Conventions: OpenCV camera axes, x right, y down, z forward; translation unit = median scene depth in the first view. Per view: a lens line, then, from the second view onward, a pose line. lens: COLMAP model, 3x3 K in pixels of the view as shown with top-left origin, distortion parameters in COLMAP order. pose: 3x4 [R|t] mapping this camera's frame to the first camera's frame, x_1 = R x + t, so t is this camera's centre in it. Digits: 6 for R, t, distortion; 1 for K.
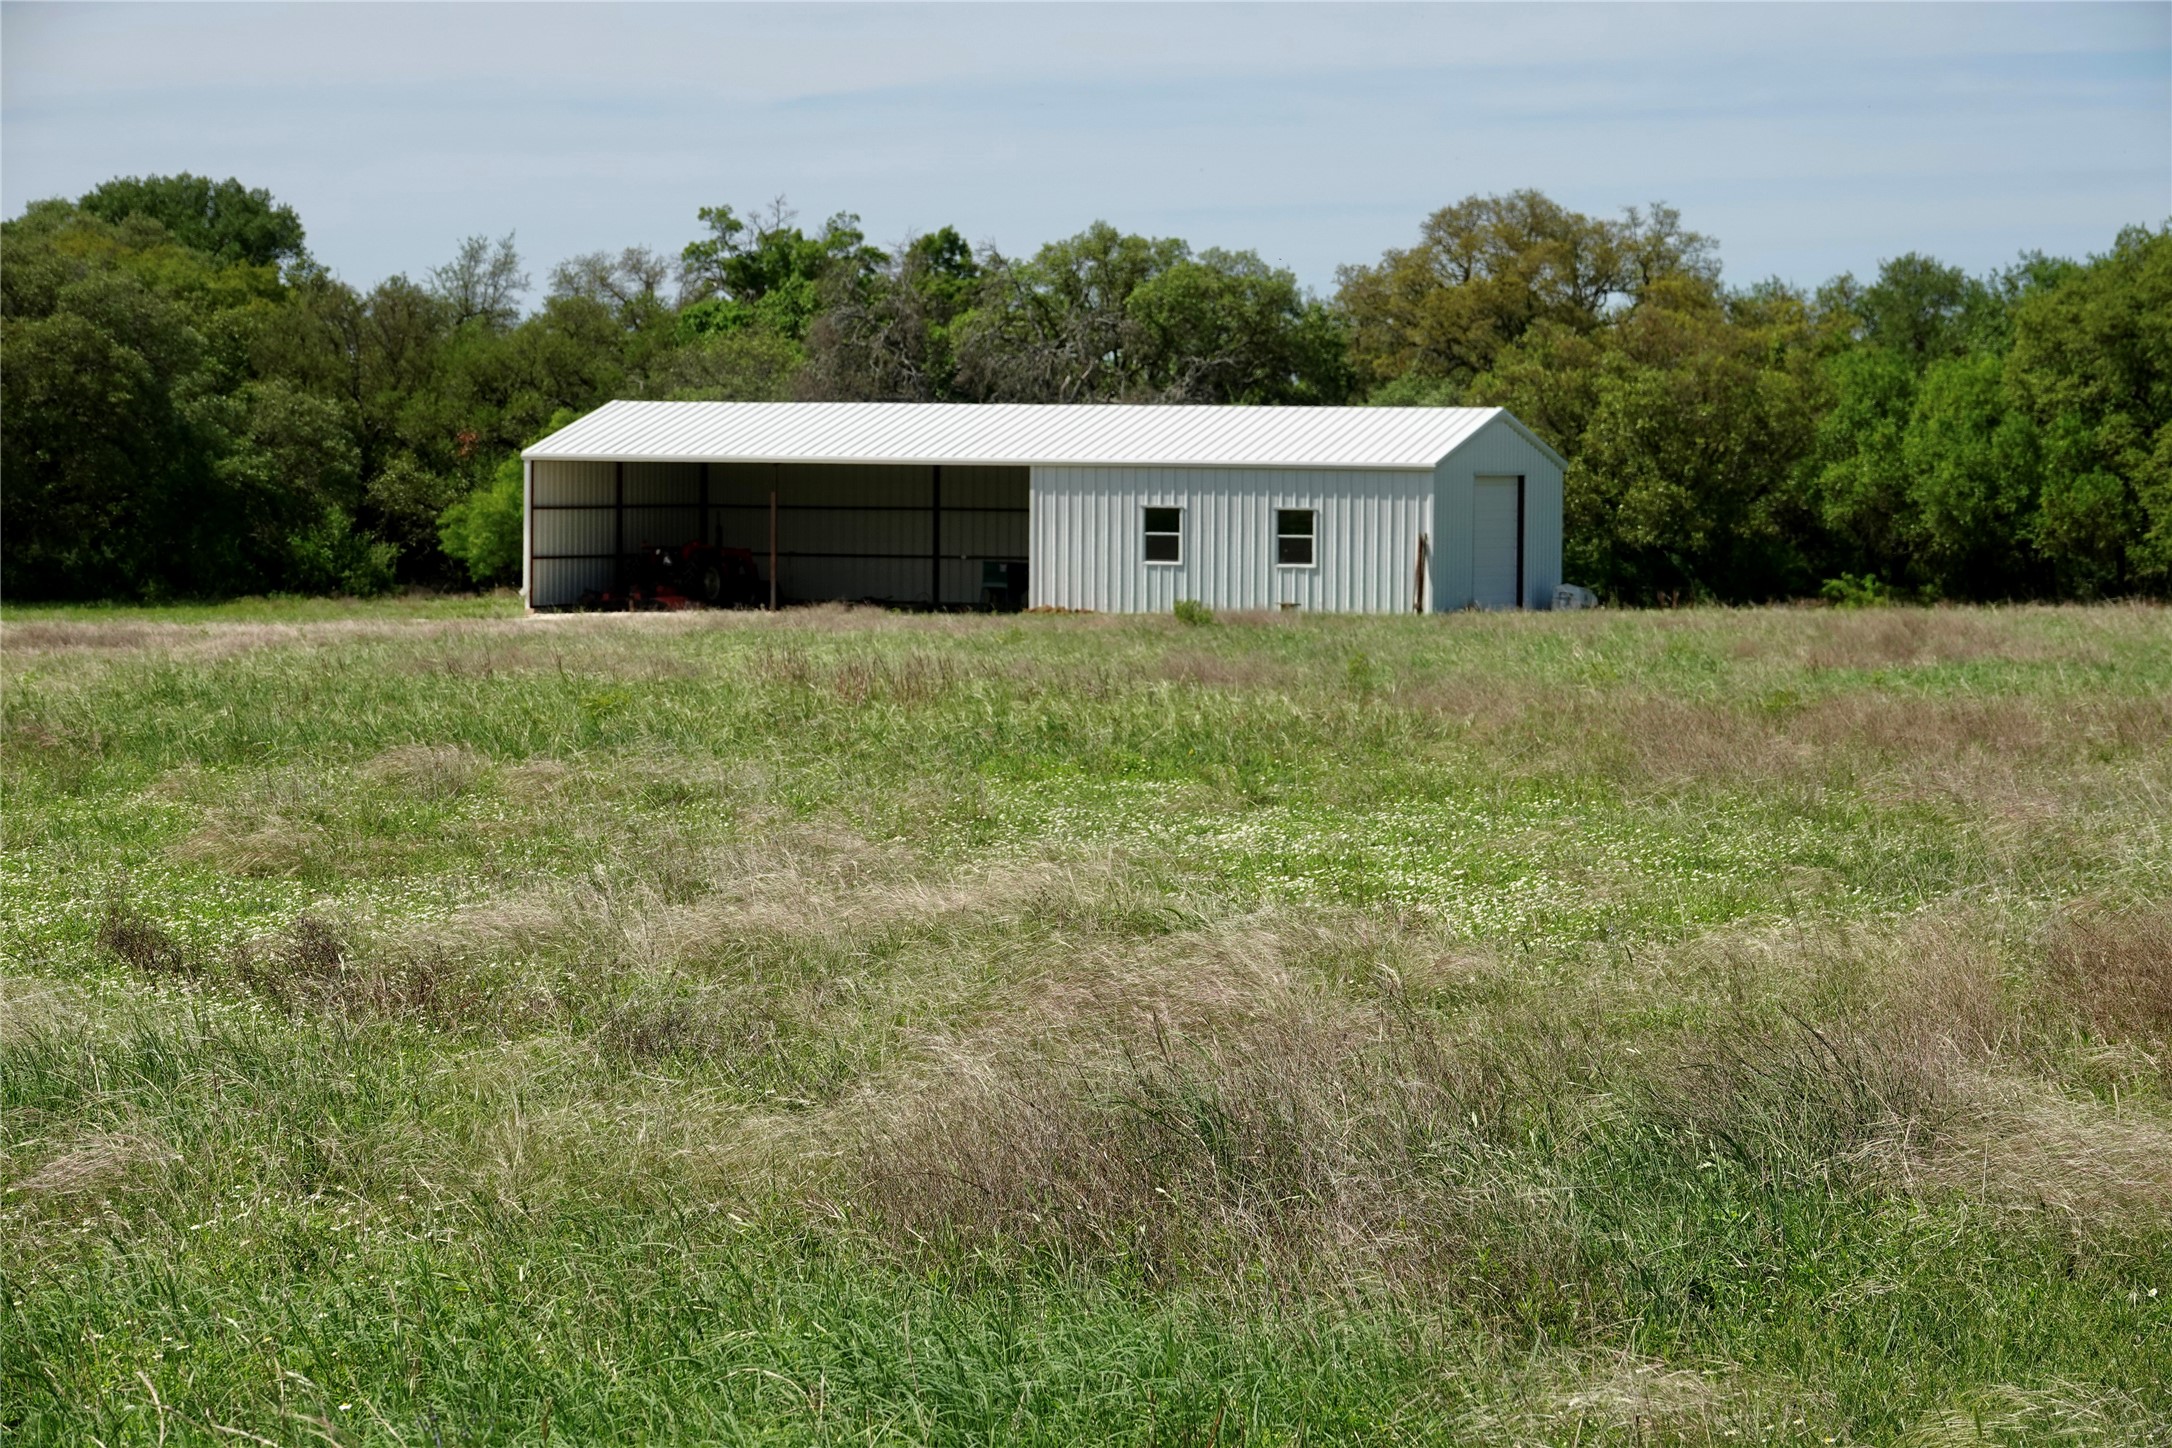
lens RADIAL K [[6066.1, 0, 1086.5], [0, 6066.1, 723.2], [0, 0, 1]] dist [0.315057, 0.000000]
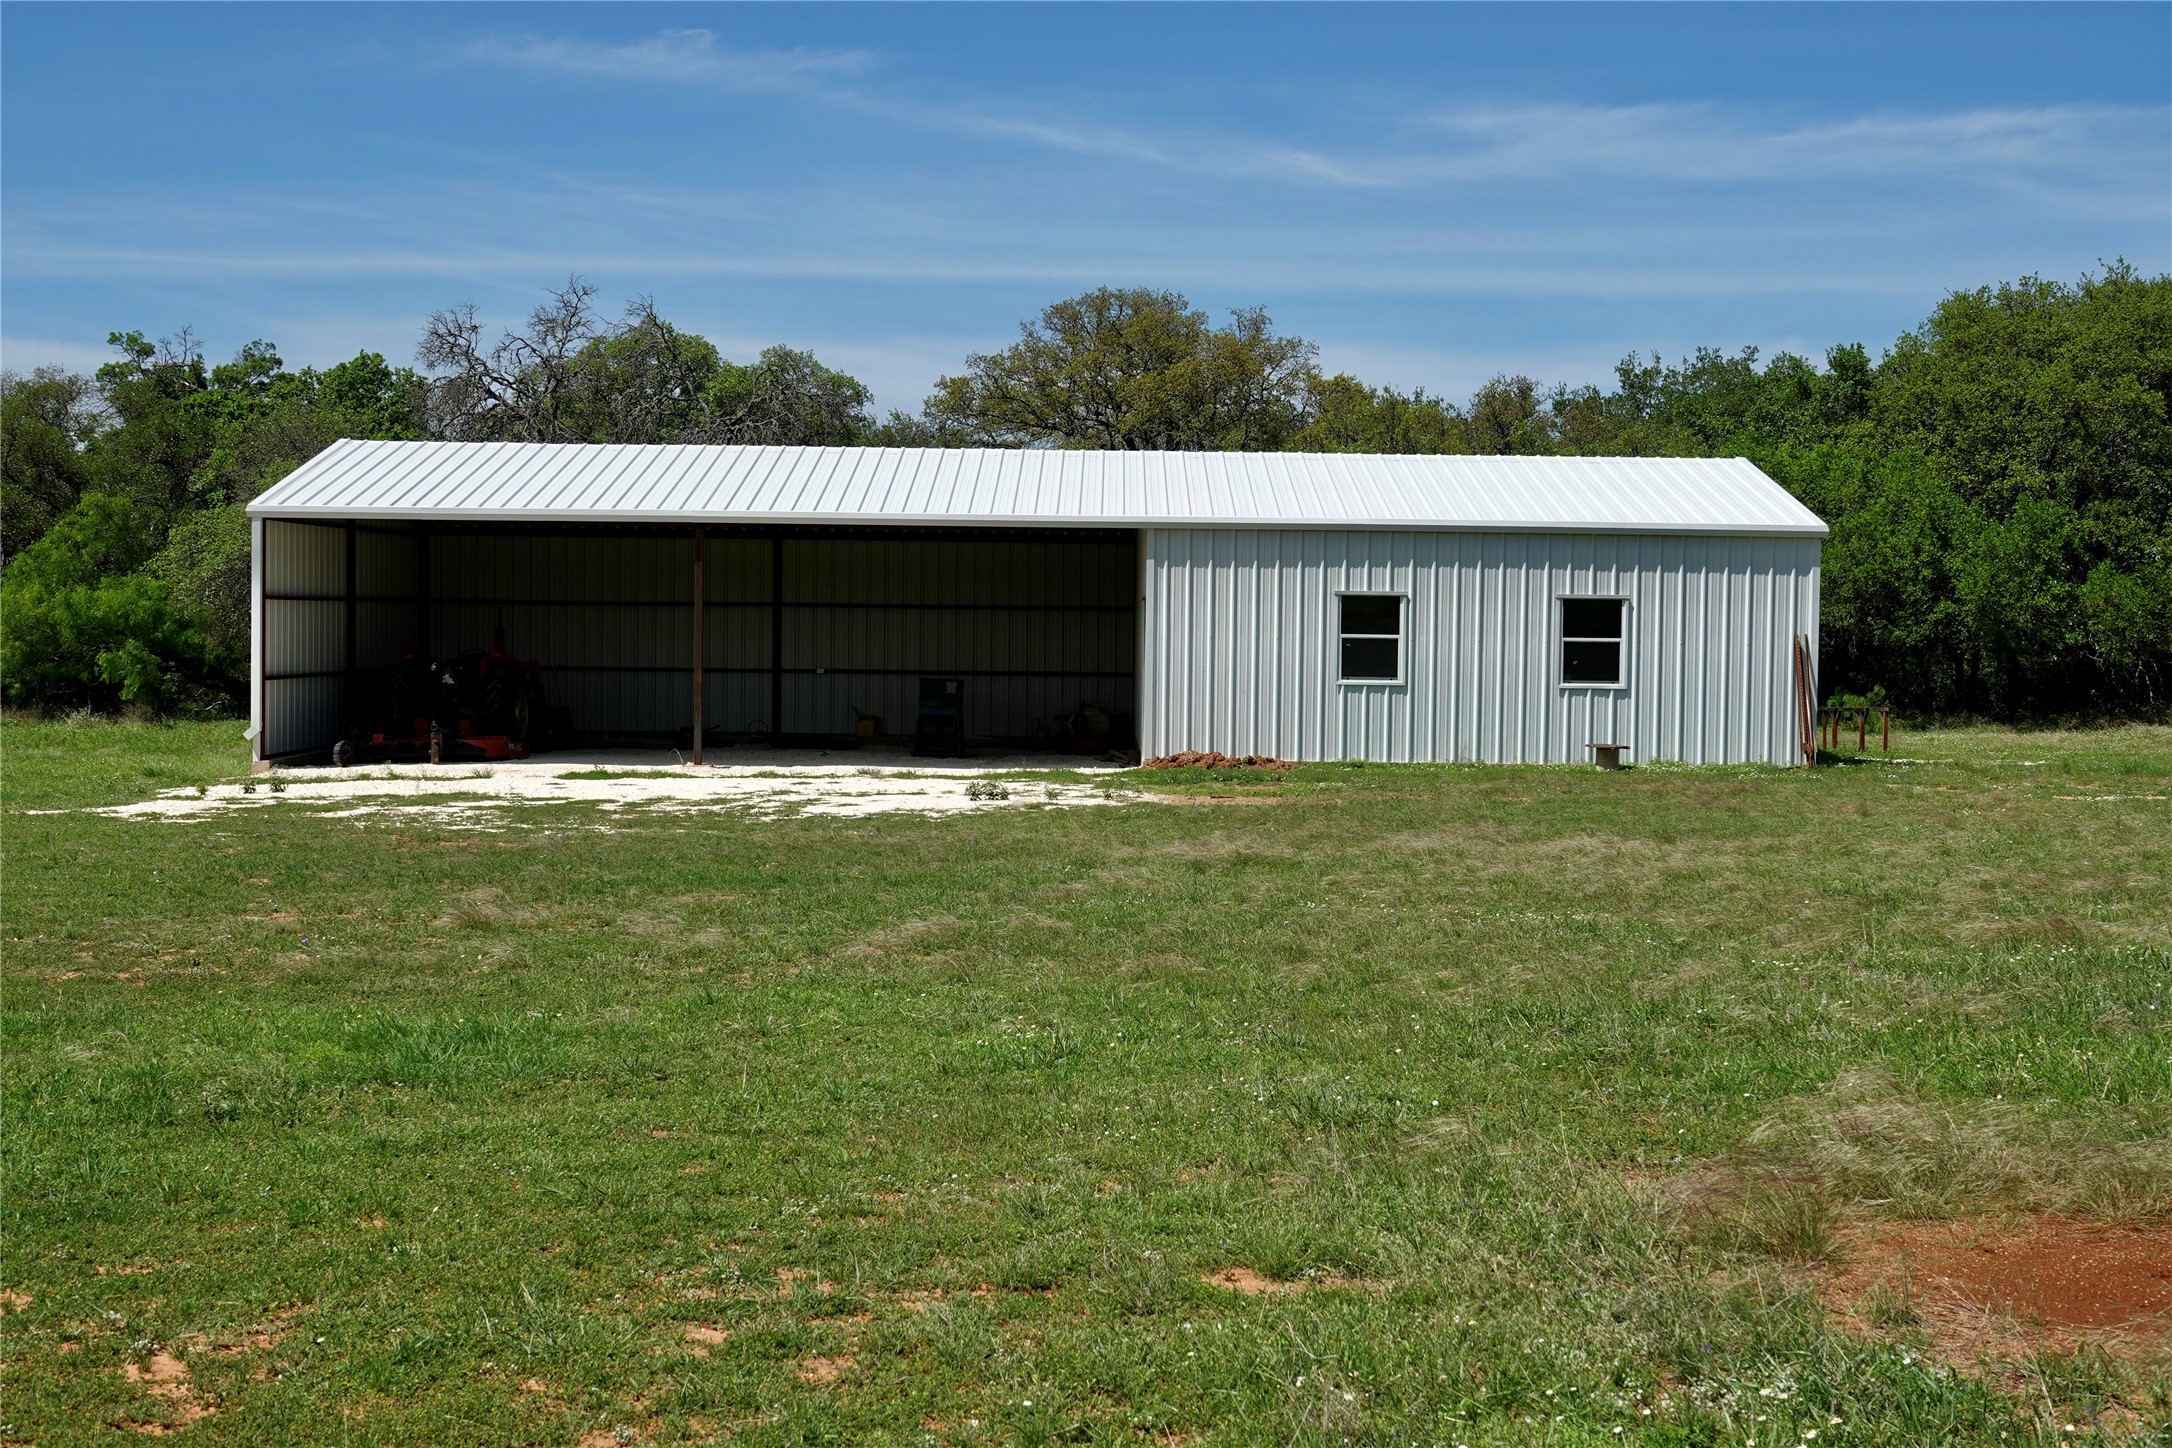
lens RADIAL K [[2759.4, 0, 1084.2], [0, 2759.4, 722.4], [0, 0, 1]] dist [0.036424, 0.000000]
pose [[0.933079, -0.012394, 0.359457, -0.116155], [0.013699, 0.999906, -0.001083, -0.021684], [-0.359410, 0.005935, 0.933161, 0.723208]]
